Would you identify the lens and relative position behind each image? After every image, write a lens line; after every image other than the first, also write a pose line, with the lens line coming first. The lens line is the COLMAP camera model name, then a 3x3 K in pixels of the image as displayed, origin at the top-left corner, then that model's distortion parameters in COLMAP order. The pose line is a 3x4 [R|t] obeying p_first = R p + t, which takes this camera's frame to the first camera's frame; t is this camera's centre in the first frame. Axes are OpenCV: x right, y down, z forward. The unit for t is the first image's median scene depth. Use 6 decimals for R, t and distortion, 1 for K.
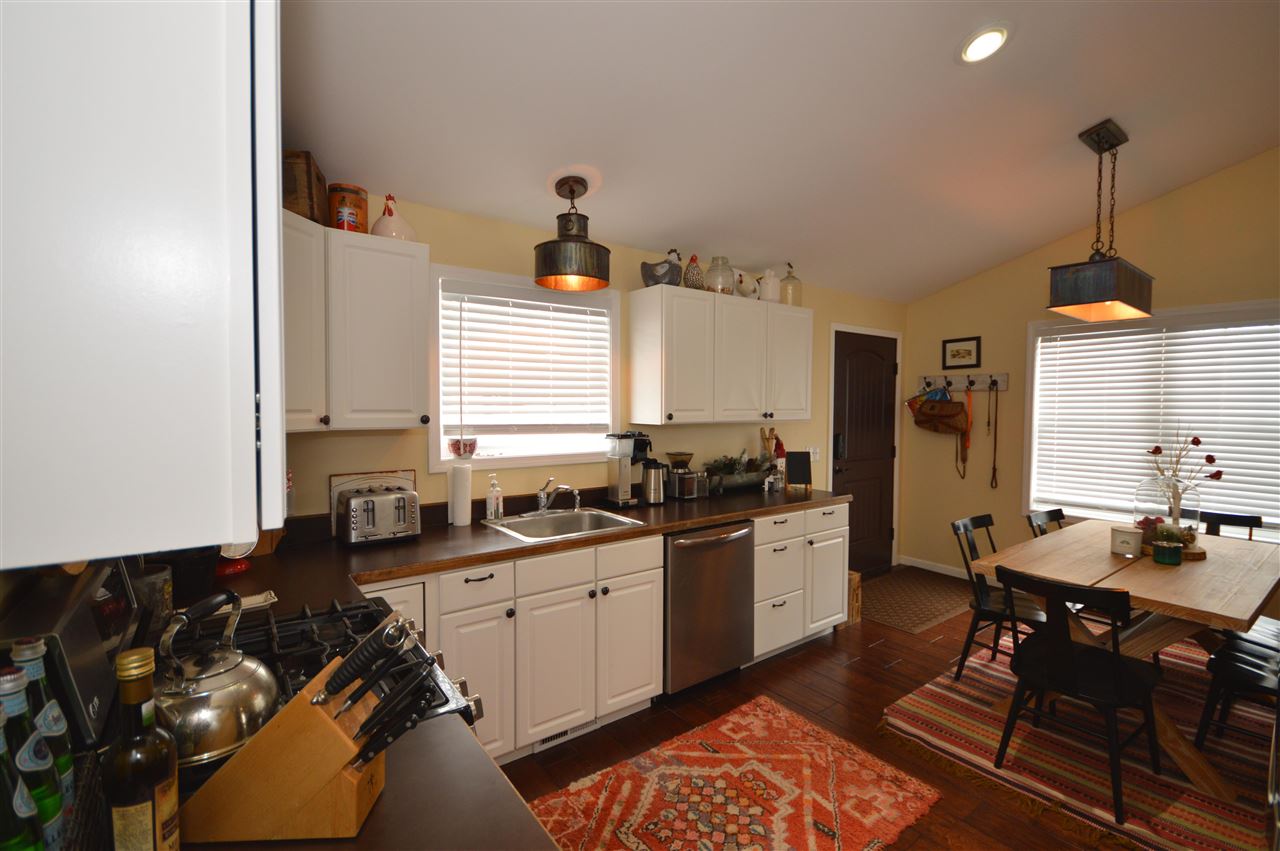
lens RADIAL K [[574.1, 0, 649.2], [0, 574.1, 424.8], [0, 0, 1]] dist [0.006781, -0.008054]
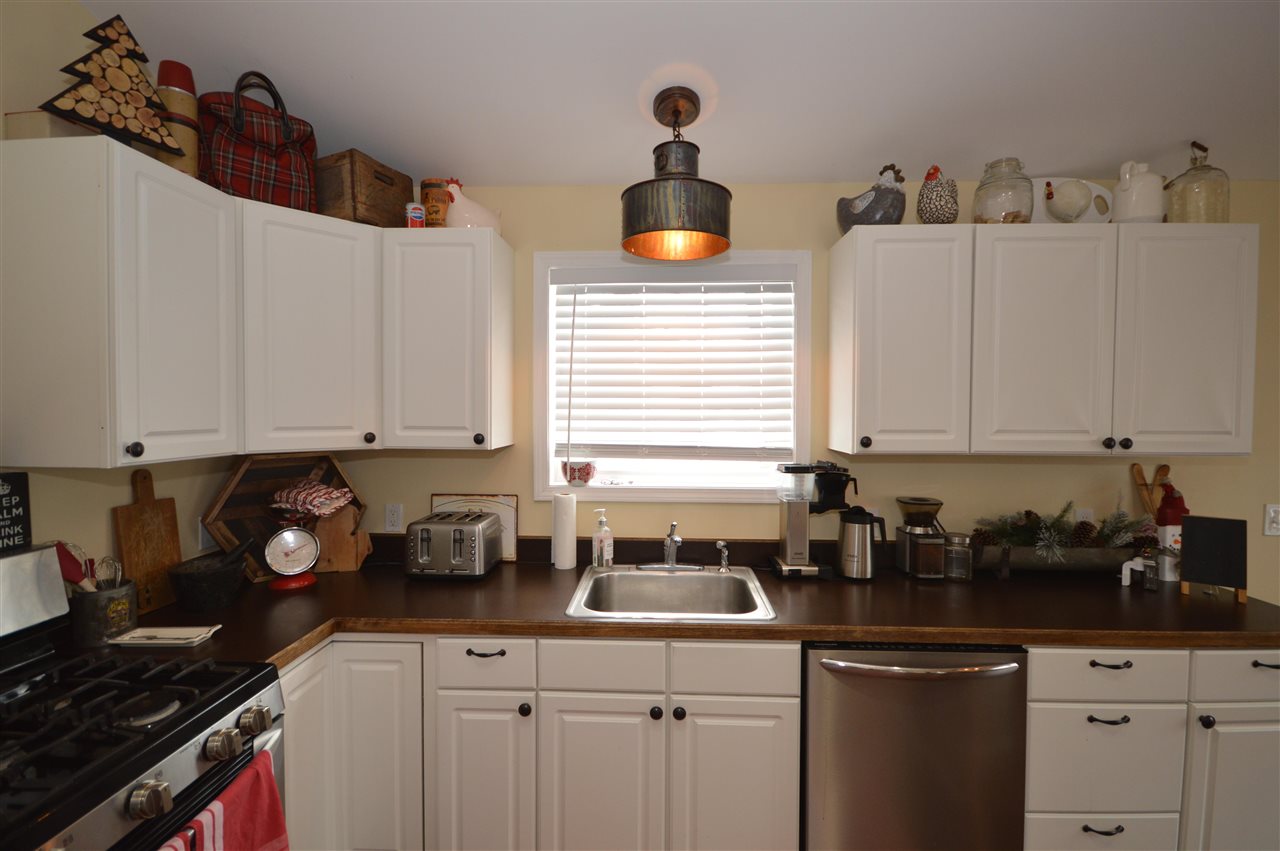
lens RADIAL K [[574.1, 0, 645.0], [0, 574.1, 425.1], [0, 0, 1]] dist [0.006781, -0.008054]
pose [[0.771981, 0.018615, -0.635372, 0.240880], [-0.024213, 0.999707, -0.000130, -0.026178], [0.635184, 0.015484, 0.772206, 0.384379]]
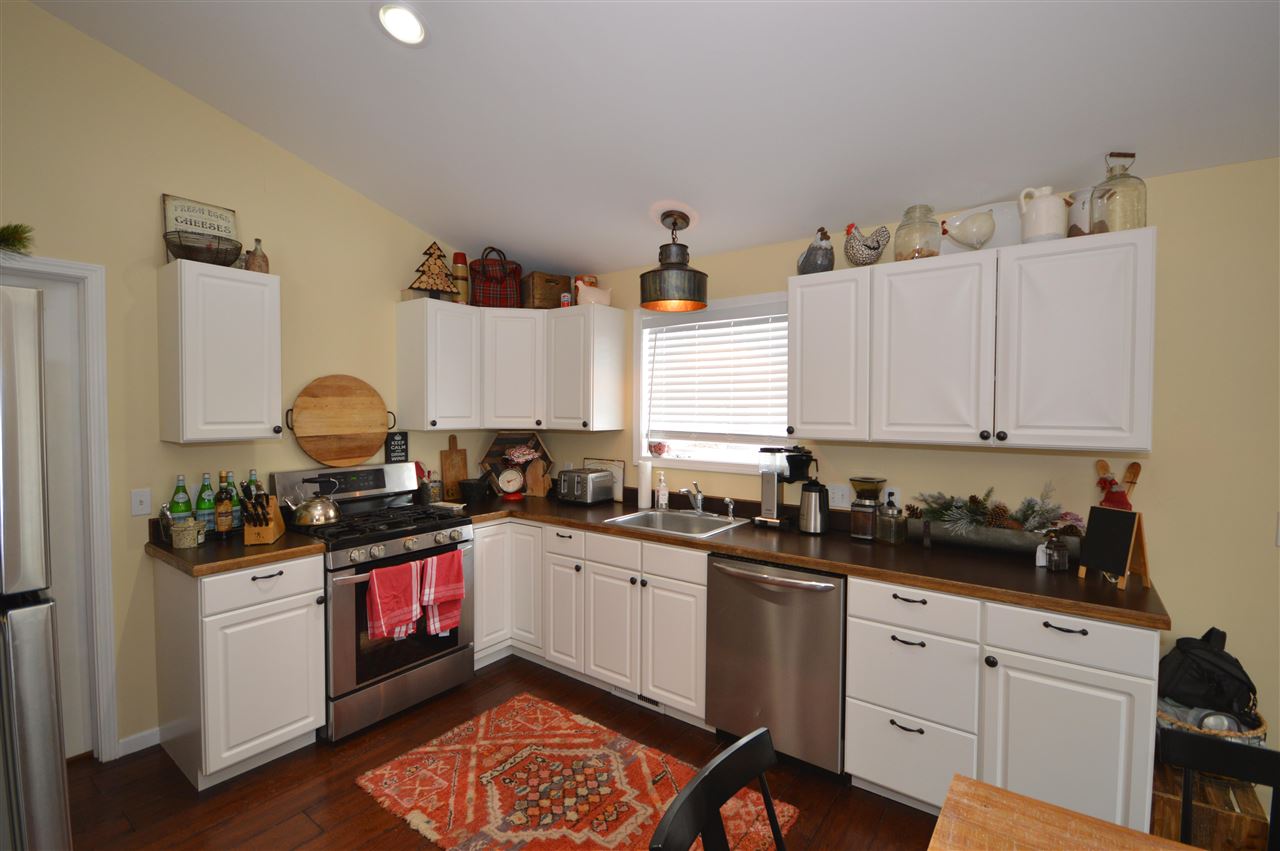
lens RADIAL K [[574.1, 0, 643.8], [0, 574.1, 427.2], [0, 0, 1]] dist [0.006781, -0.008054]
pose [[0.280071, 0.027268, -0.959592, 0.794451], [-0.040818, 0.999031, 0.016475, -0.024080], [0.959111, 0.034554, 0.280912, 0.550328]]
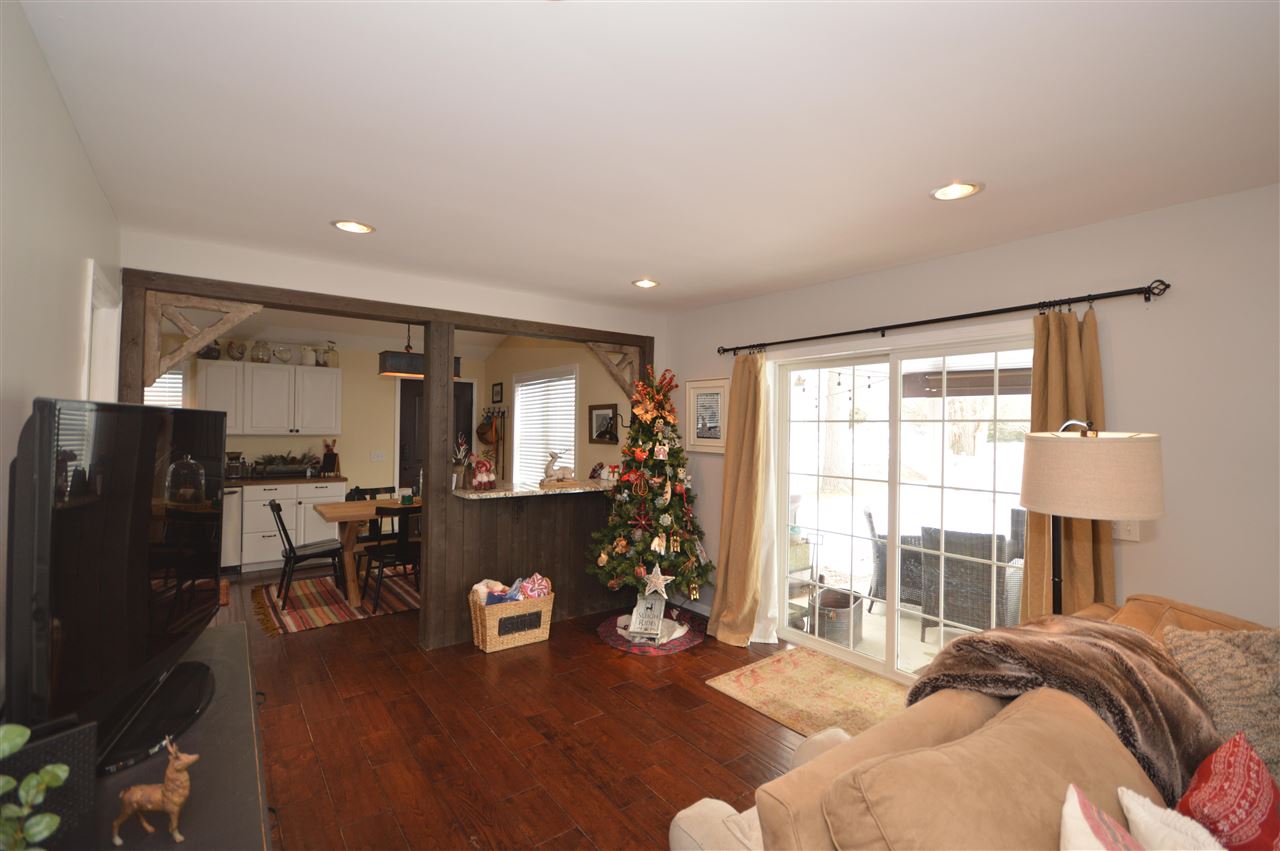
lens RADIAL K [[574.1, 0, 643.8], [0, 574.1, 423.4], [0, 0, 1]] dist [0.006781, -0.008054]
pose [[0.999908, 0.006265, -0.012033, 1.481191], [-0.006816, 0.998902, -0.046346, 0.039181], [0.011729, 0.046424, 0.998853, -0.827901]]
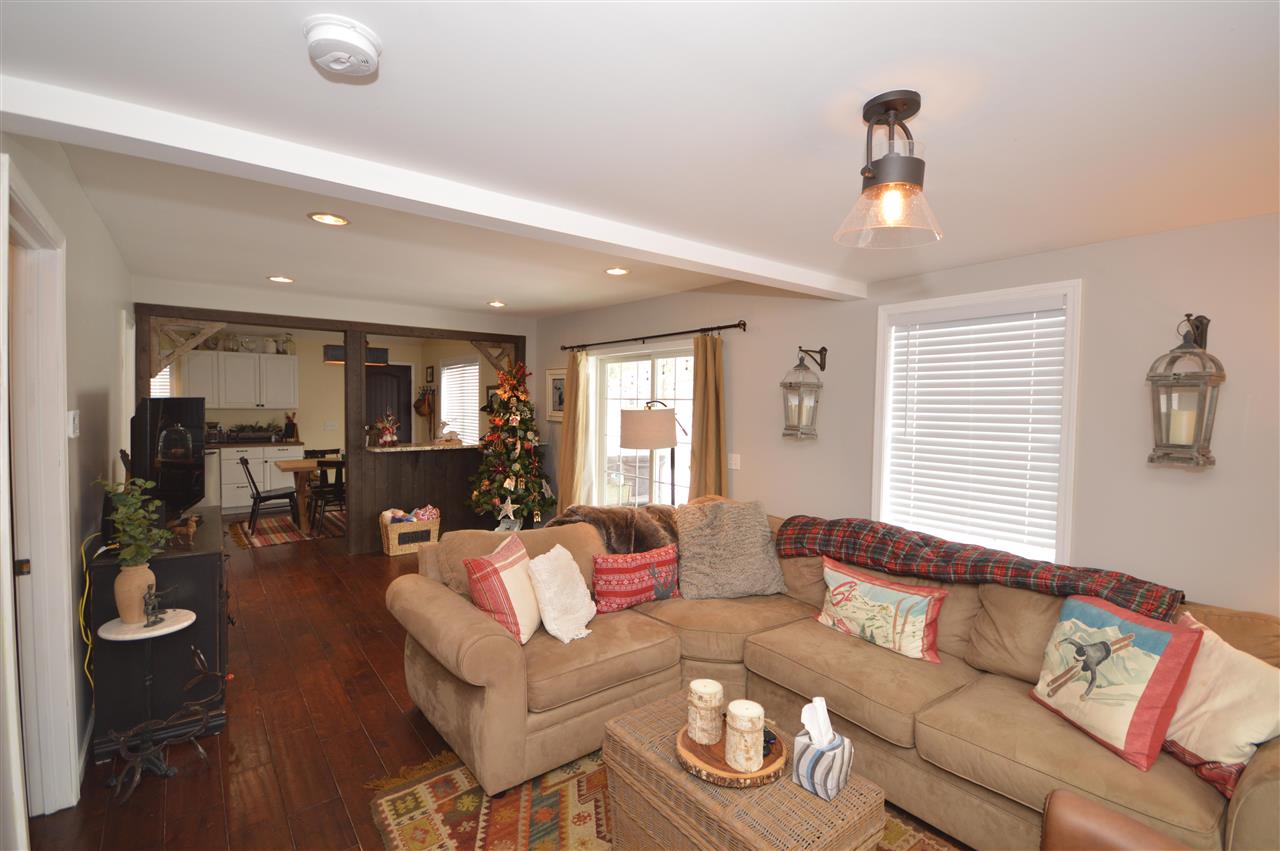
lens RADIAL K [[574.1, 0, 645.4], [0, 574.1, 424.6], [0, 0, 1]] dist [0.006781, -0.008054]
pose [[0.999907, 0.005622, 0.012453, 1.905807], [-0.005638, 0.999983, 0.001257, 0.051954], [-0.012446, -0.001327, 0.999922, -1.395237]]
